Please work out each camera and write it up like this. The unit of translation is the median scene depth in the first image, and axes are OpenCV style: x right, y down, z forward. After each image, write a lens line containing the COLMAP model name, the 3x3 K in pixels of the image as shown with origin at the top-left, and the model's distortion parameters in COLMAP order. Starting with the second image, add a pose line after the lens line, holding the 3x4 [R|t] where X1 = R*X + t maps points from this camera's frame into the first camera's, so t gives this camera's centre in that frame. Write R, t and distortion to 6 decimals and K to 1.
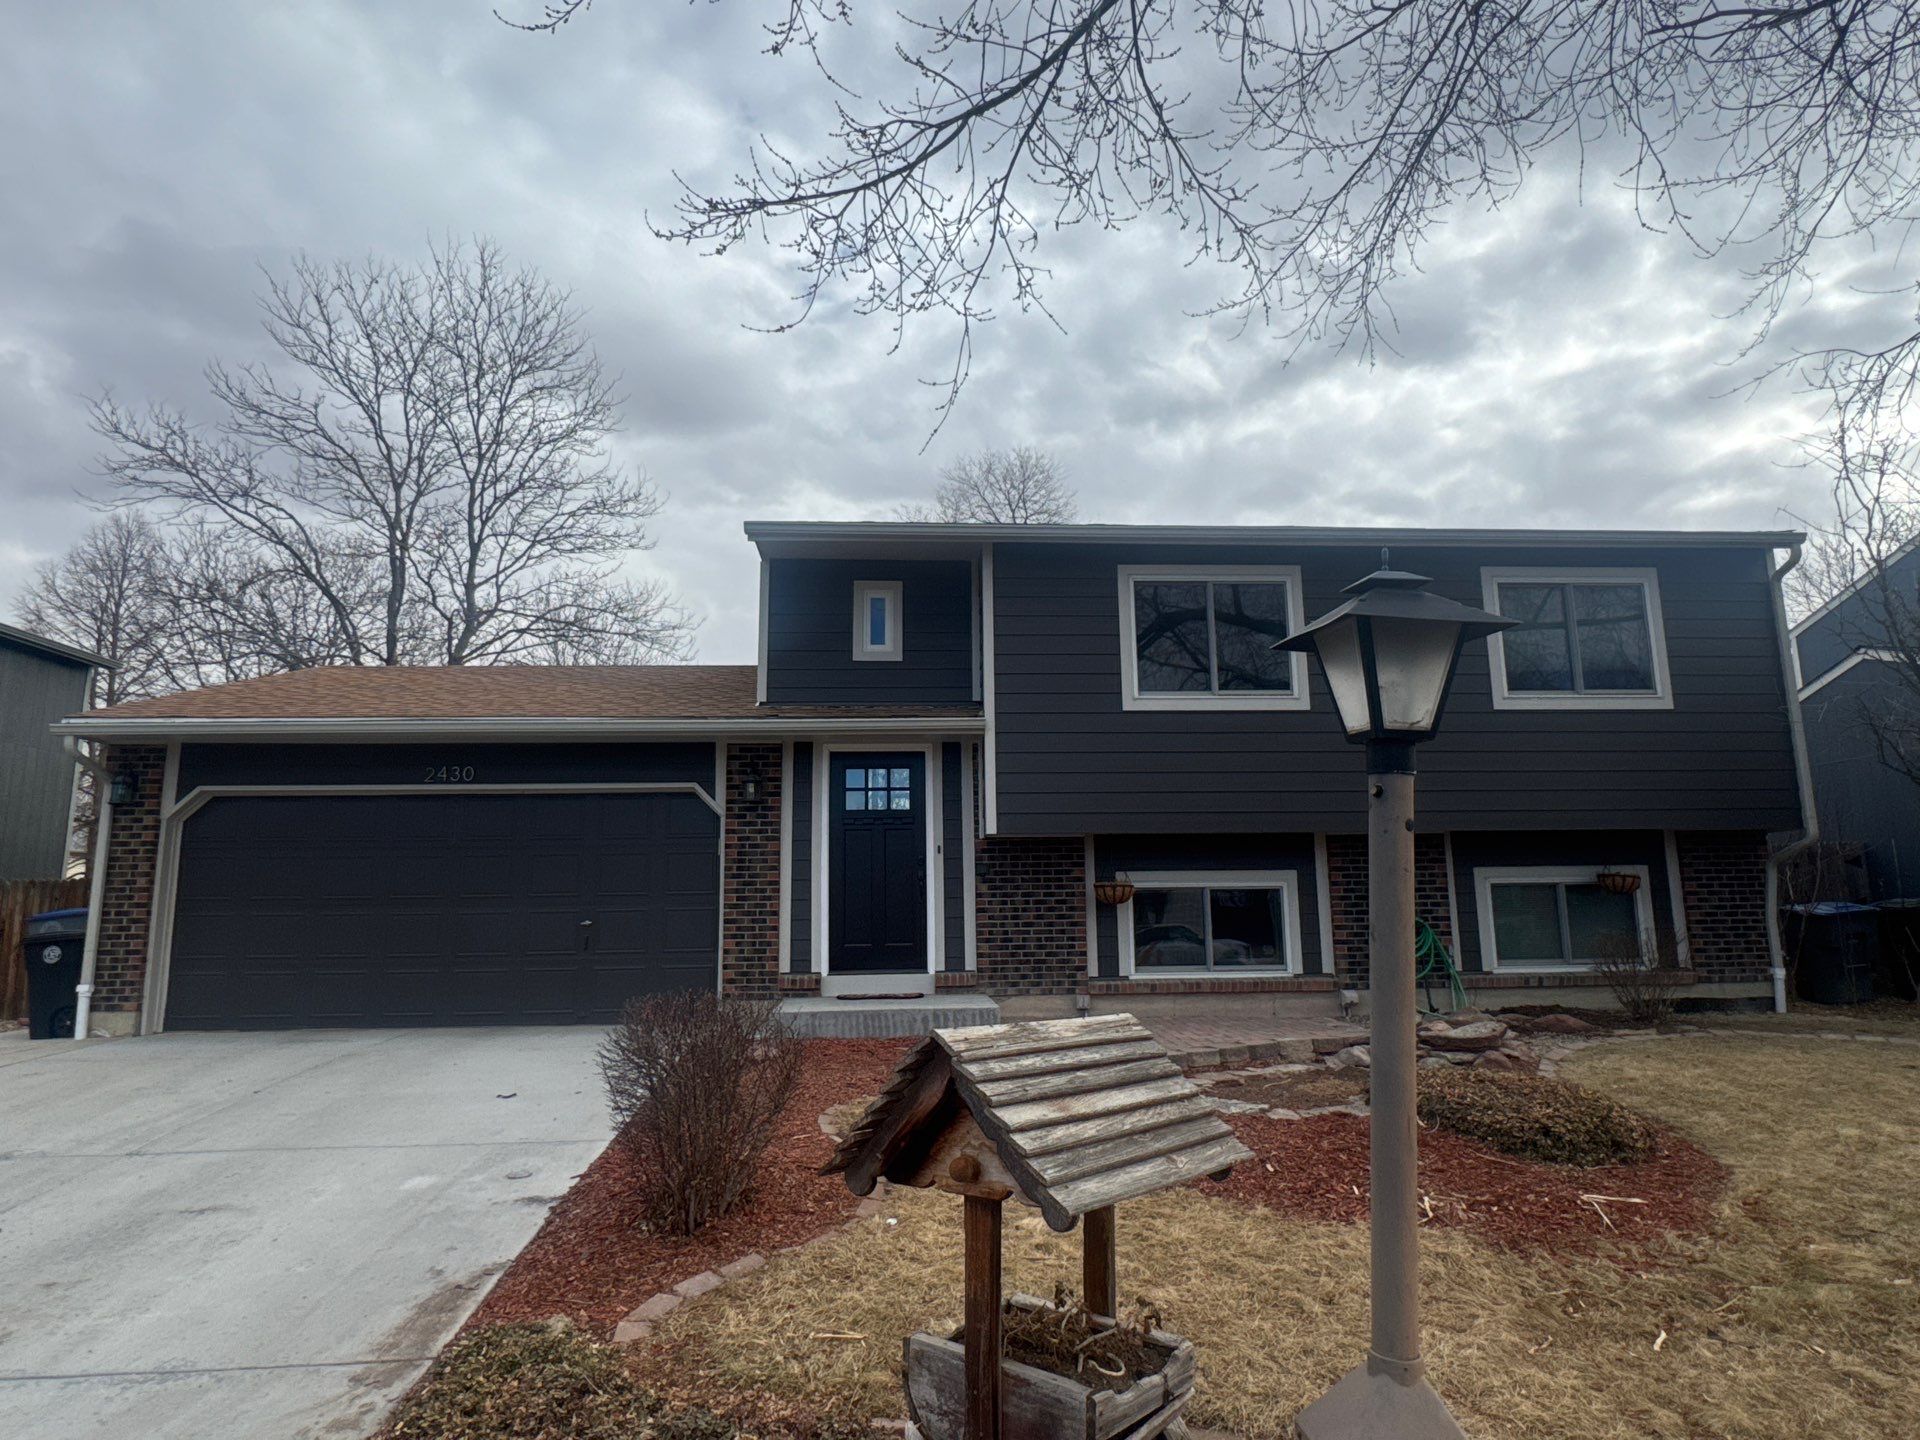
lens RADIAL K [[971.2, 0, 960.0], [0, 971.2, 720.0], [0, 0, 1]] dist [-0.002427, -0.000224]
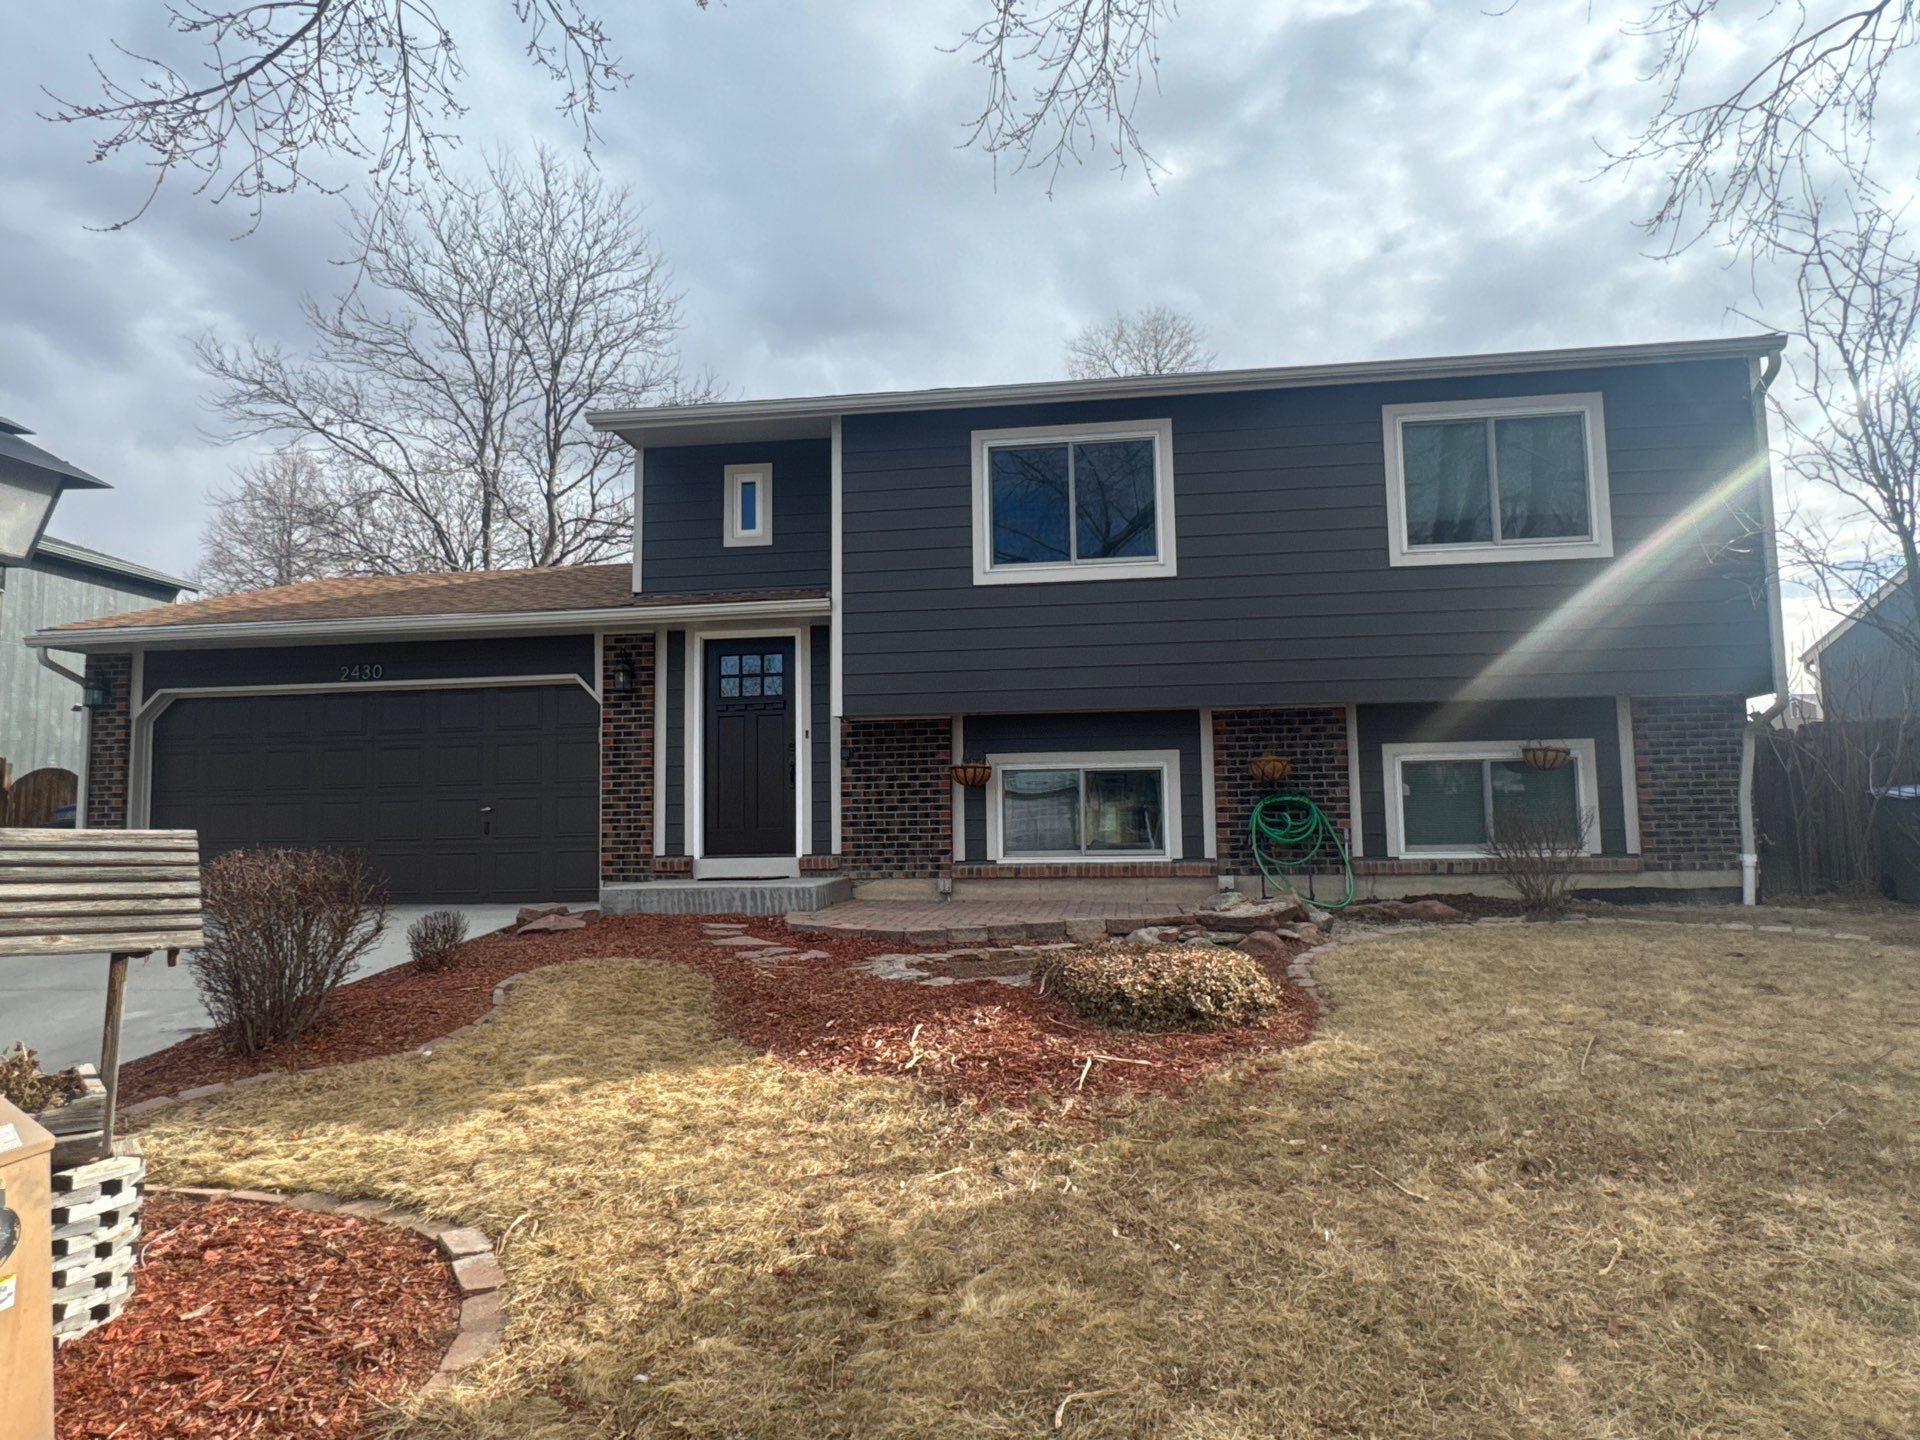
lens RADIAL K [[1035.2, 0, 1007.5], [0, 1035.2, 694.8], [0, 0, 1]] dist [-0.002028, -0.000377]
pose [[0.985283, -0.024749, -0.169131, 0.365971], [0.037003, 0.996882, 0.069688, 0.027579], [0.166879, -0.074921, 0.983127, -0.001771]]
